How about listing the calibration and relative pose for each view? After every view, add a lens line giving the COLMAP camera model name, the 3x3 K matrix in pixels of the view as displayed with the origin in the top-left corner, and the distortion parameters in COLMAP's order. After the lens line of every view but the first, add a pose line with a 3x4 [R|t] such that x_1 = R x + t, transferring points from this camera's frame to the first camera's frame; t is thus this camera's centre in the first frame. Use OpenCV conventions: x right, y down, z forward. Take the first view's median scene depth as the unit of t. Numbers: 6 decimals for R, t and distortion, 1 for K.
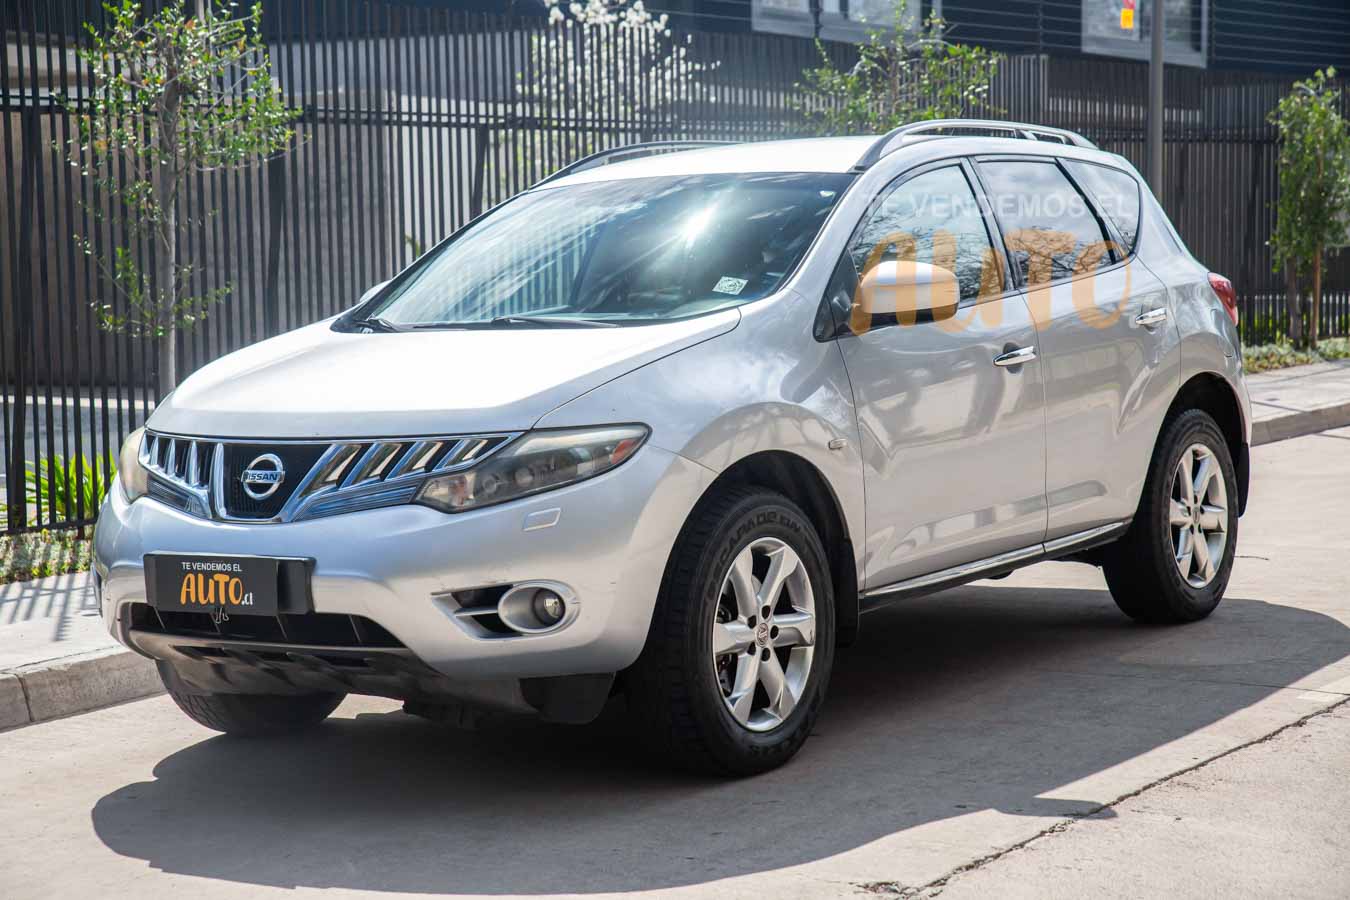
lens RADIAL K [[2584.5, 0, 670.9], [0, 2584.5, 452.0], [0, 0, 1]] dist [0.331706, 0.000000]
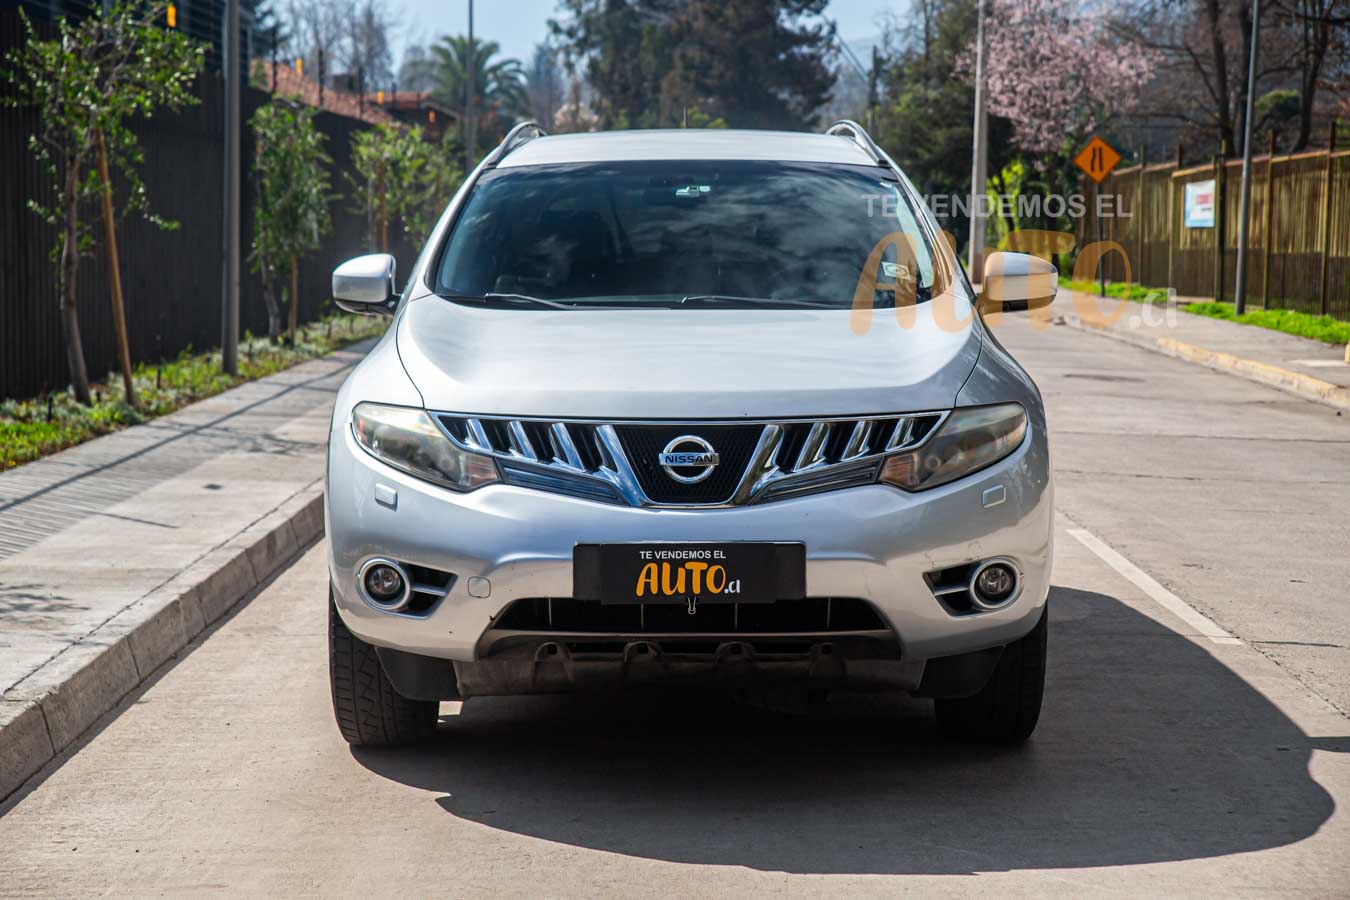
lens RADIAL K [[2584.5, 0, 673.2], [0, 2584.5, 448.6], [0, 0, 1]] dist [0.331706, 0.000000]
pose [[0.824650, -0.012656, 0.565502, -0.704167], [0.016041, 0.999871, -0.001016, 0.006501], [-0.565416, 0.009909, 0.824746, 0.230518]]
